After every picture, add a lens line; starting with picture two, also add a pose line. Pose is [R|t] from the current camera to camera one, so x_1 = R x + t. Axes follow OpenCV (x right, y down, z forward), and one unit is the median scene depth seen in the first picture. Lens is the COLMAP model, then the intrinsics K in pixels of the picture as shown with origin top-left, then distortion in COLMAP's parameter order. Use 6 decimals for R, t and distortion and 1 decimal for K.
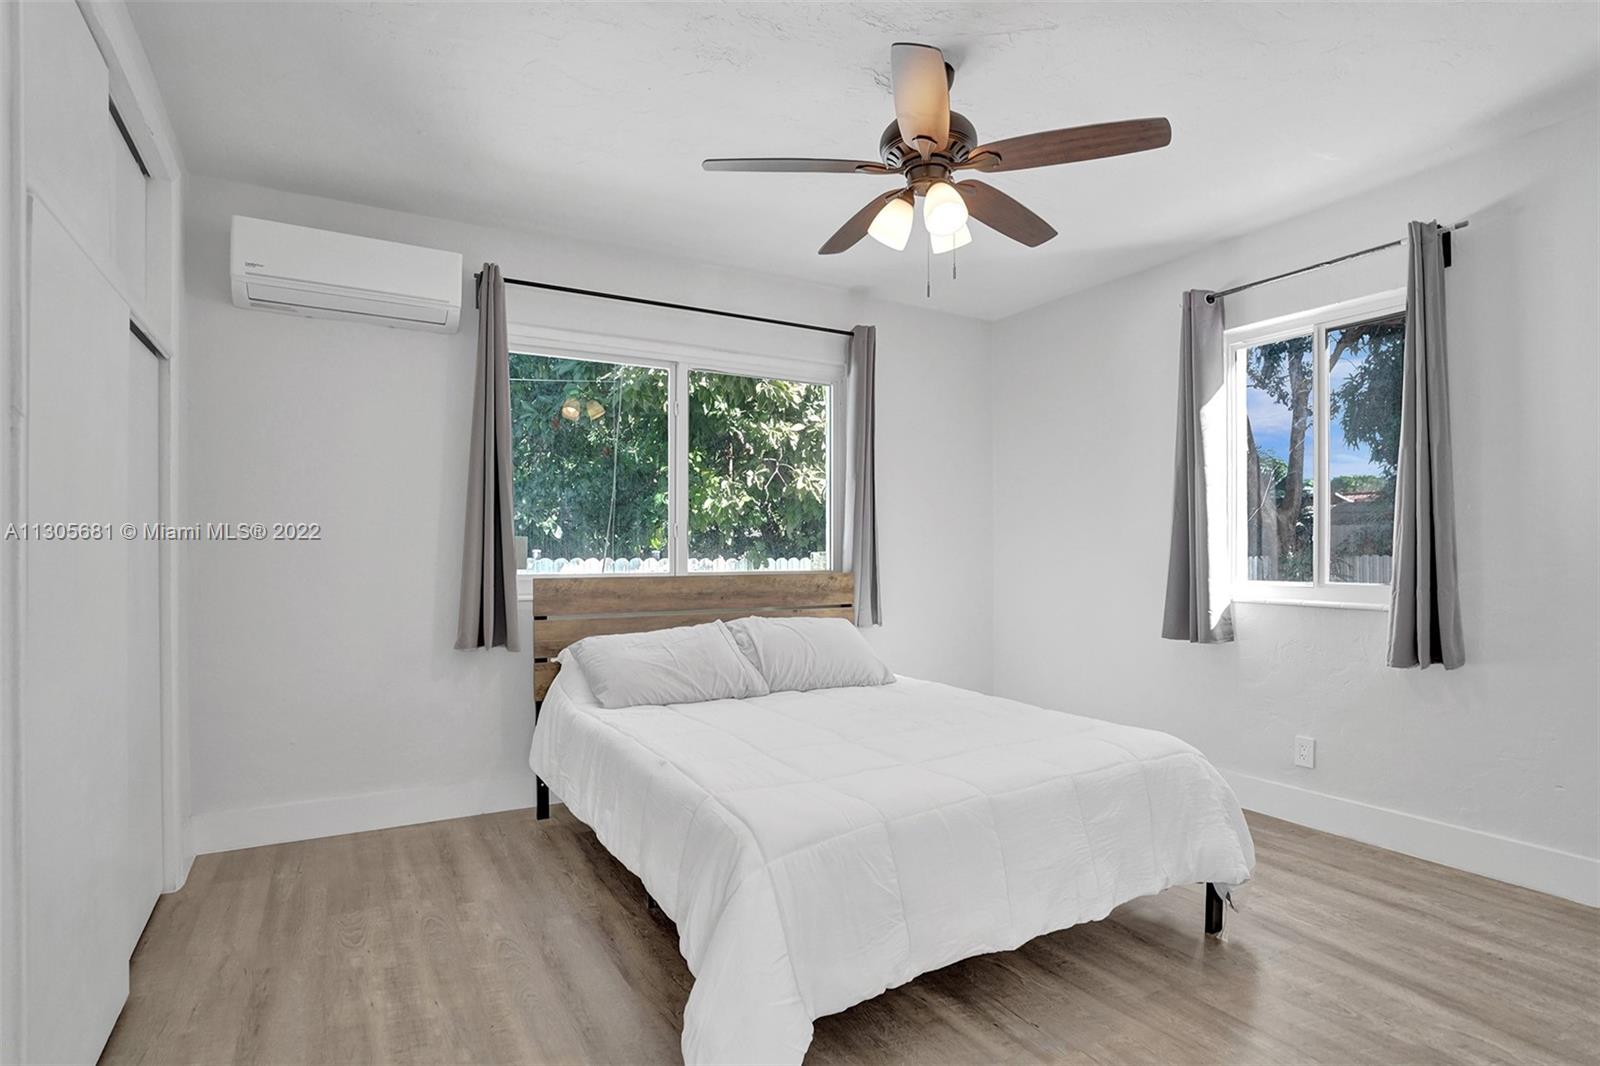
lens RADIAL K [[798.8, 0, 798.9], [0, 798.8, 540.9], [0, 0, 1]] dist [-0.057506, 0.024043]
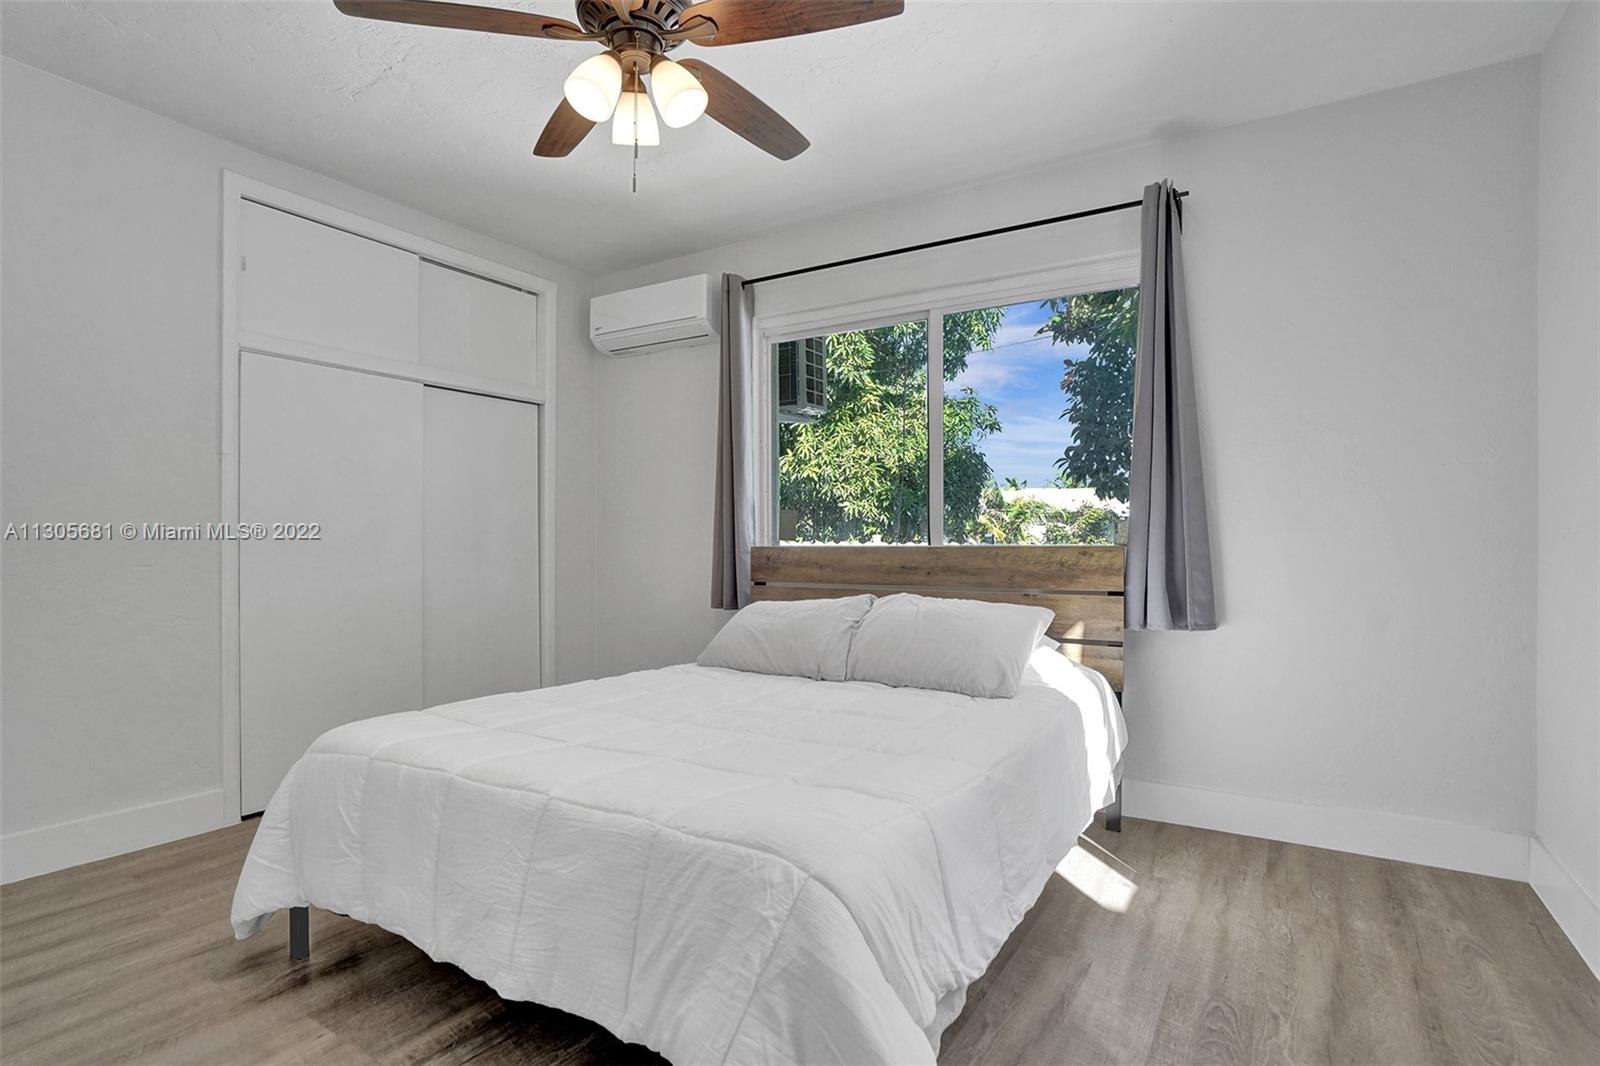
lens RADIAL K [[816.0, 0, 790.5], [0, 816.0, 526.1], [0, 0, 1]] dist [-0.039523, 0.026637]
pose [[0.473228, -0.017949, -0.880757, 0.654391], [0.013952, 0.999820, -0.012879, 0.032008], [0.880829, -0.006194, 0.473393, 0.487565]]
